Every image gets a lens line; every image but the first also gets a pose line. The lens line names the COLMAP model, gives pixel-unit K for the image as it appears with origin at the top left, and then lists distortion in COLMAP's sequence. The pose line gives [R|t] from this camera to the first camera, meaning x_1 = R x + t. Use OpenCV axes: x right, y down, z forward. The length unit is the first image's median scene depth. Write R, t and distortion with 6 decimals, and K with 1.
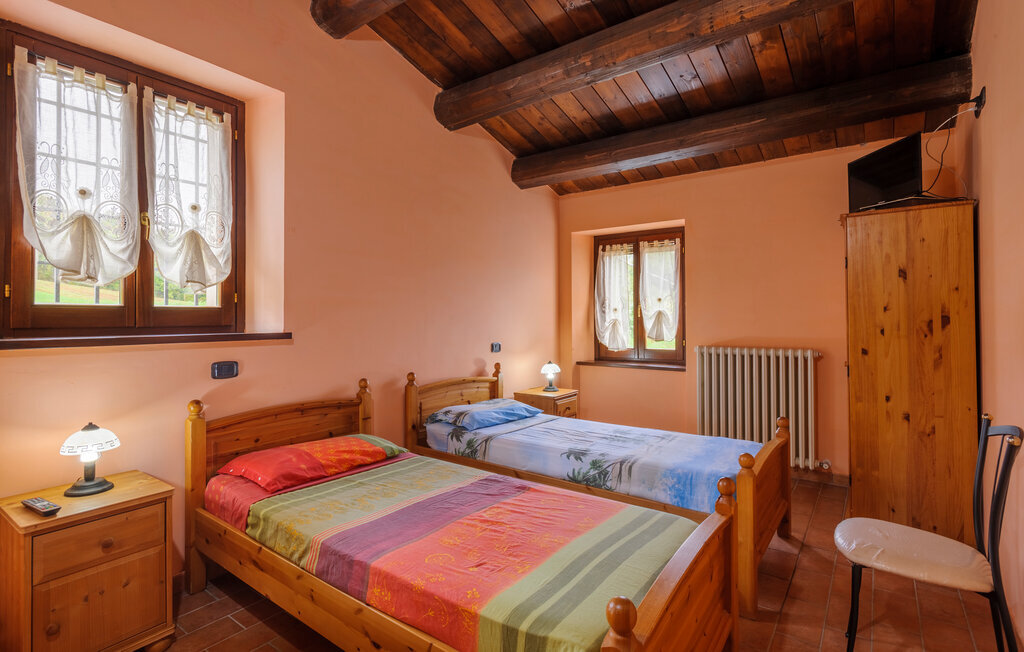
lens RADIAL K [[498.4, 0, 516.0], [0, 498.4, 312.8], [0, 0, 1]] dist [-0.000936, -0.000217]
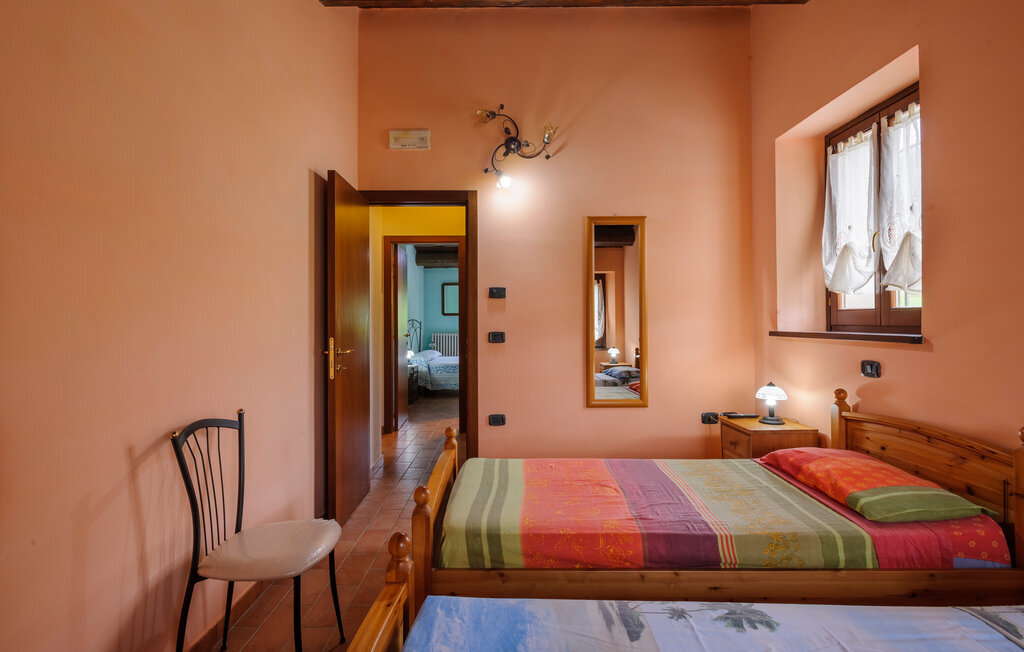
lens RADIAL K [[498.4, 0, 516.0], [0, 498.4, 312.8], [0, 0, 1]] dist [-0.000936, -0.000217]
pose [[-0.797985, -0.000250, -0.602677, 0.642246], [0.012621, 0.999774, -0.017126, 0.006217], [0.602545, -0.021273, -0.797801, 1.412859]]
